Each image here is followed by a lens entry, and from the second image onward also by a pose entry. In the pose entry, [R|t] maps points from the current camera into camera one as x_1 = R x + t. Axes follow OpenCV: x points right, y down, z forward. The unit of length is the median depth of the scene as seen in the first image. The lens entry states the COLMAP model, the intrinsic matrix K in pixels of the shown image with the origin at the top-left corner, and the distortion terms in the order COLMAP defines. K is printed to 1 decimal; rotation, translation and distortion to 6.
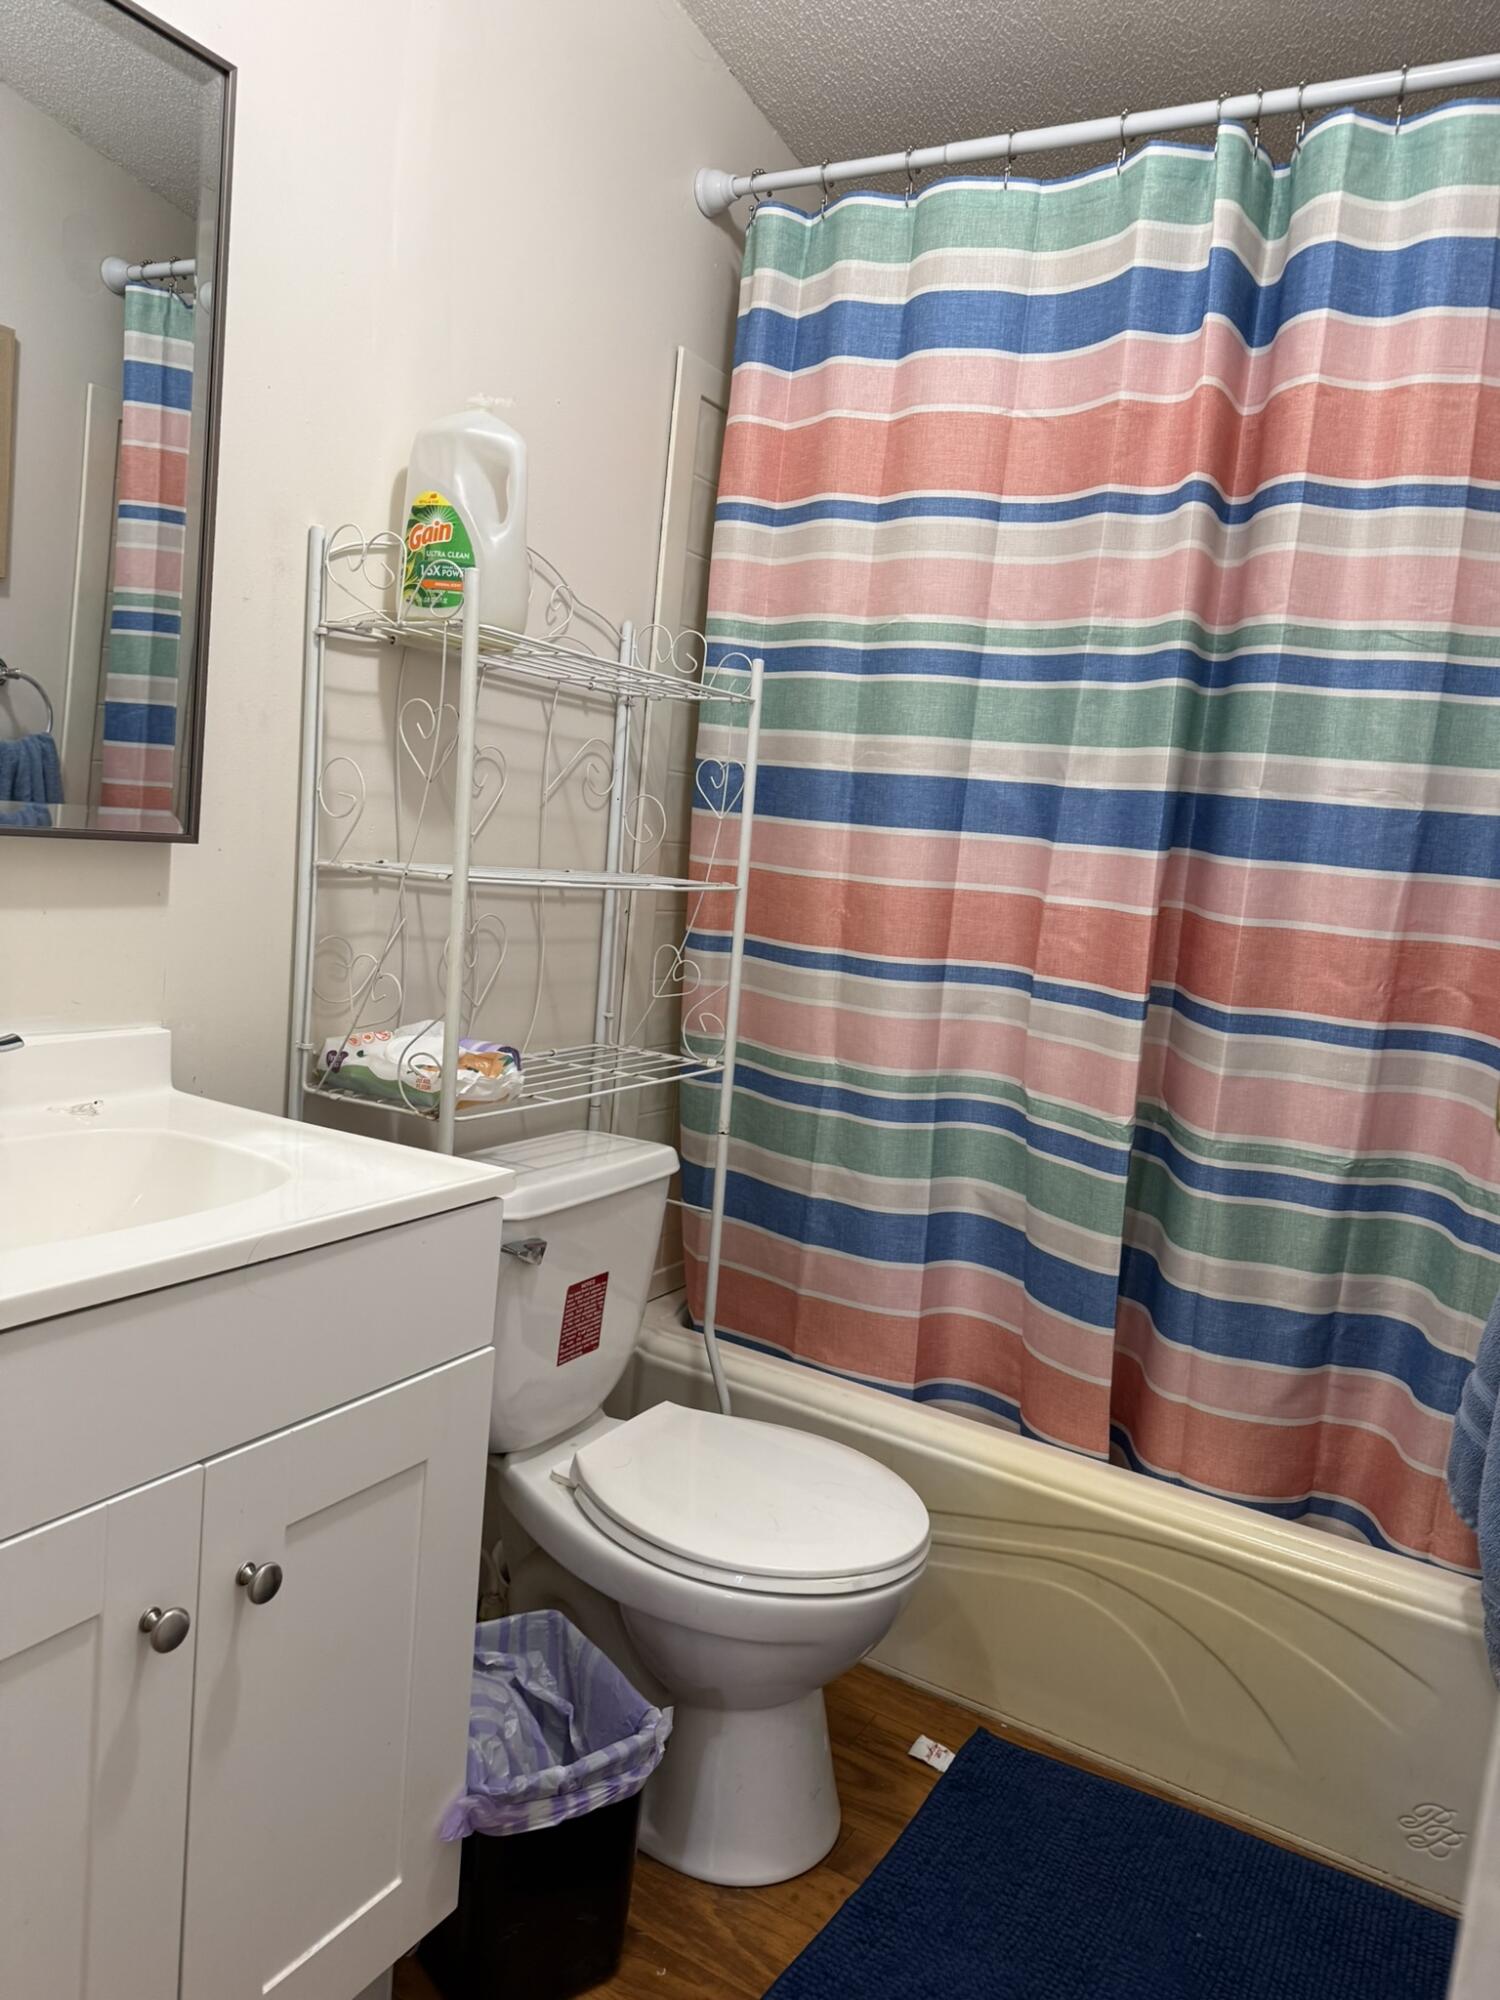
lens RADIAL K [[1410.6, 0, 752.2], [0, 1410.6, 1000.7], [0, 0, 1]] dist [0.061907, -0.066501]
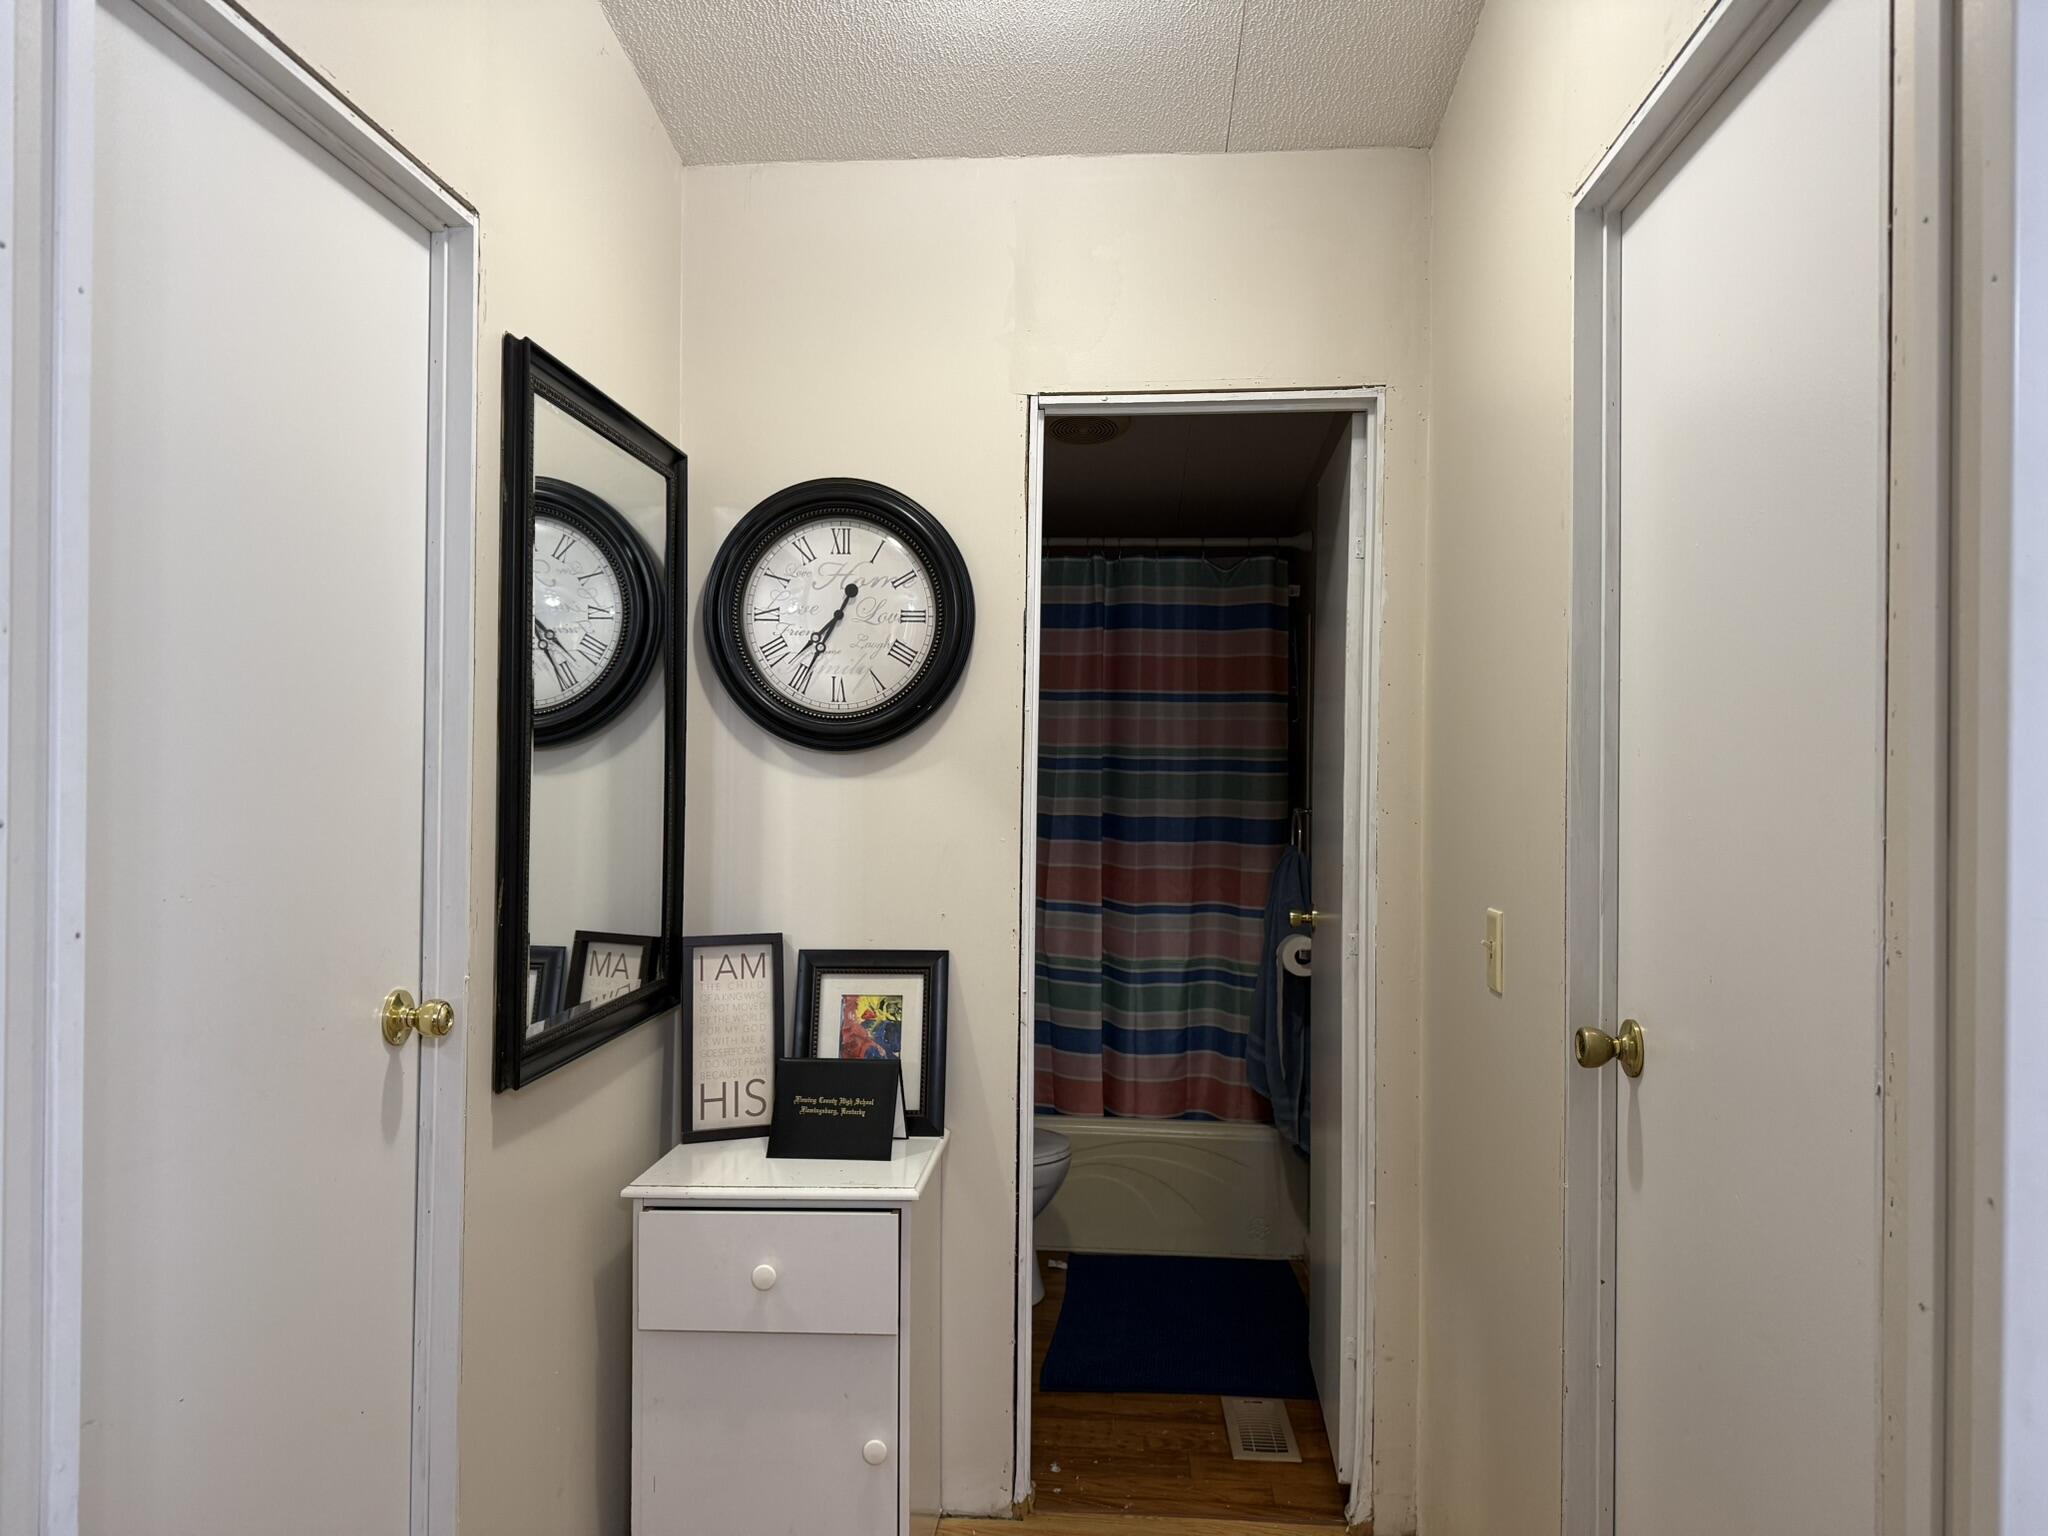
lens RADIAL K [[1444.4, 0, 1018.7], [0, 1444.4, 772.4], [0, 0, 1]] dist [0.061907, -0.066501]
pose [[0.887327, -0.082333, 0.453731, -0.908657], [0.125717, 0.989852, -0.066239, -0.077088], [-0.443673, 0.115817, 0.888673, -1.077095]]
